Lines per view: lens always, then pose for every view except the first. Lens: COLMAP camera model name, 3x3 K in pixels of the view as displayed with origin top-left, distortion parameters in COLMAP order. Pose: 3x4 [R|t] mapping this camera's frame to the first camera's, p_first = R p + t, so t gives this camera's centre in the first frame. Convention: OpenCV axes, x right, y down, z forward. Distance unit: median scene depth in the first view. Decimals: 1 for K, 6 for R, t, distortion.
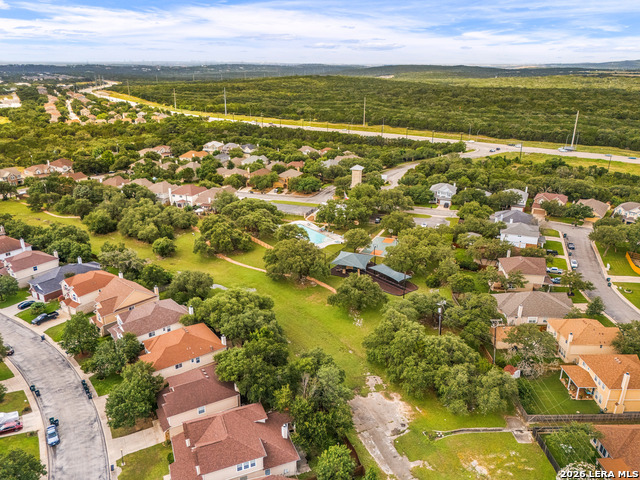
lens RADIAL K [[449.8, 0, 320.0], [0, 449.8, 240.0], [0, 0, 1]] dist [0.032494, -0.004296]
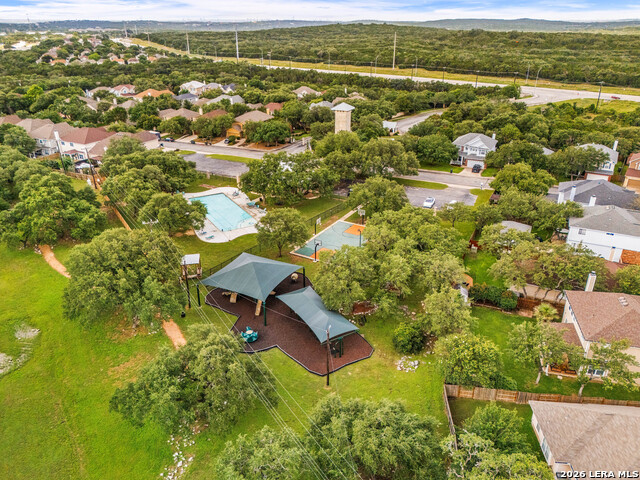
lens RADIAL K [[449.8, 0, 320.0], [0, 449.8, 240.0], [0, 0, 1]] dist [0.032494, -0.004296]
pose [[0.994781, 0.041618, -0.093163, 0.121616], [-0.033597, 0.995723, 0.086069, -0.024259], [0.096347, -0.082490, 0.991924, 0.336206]]
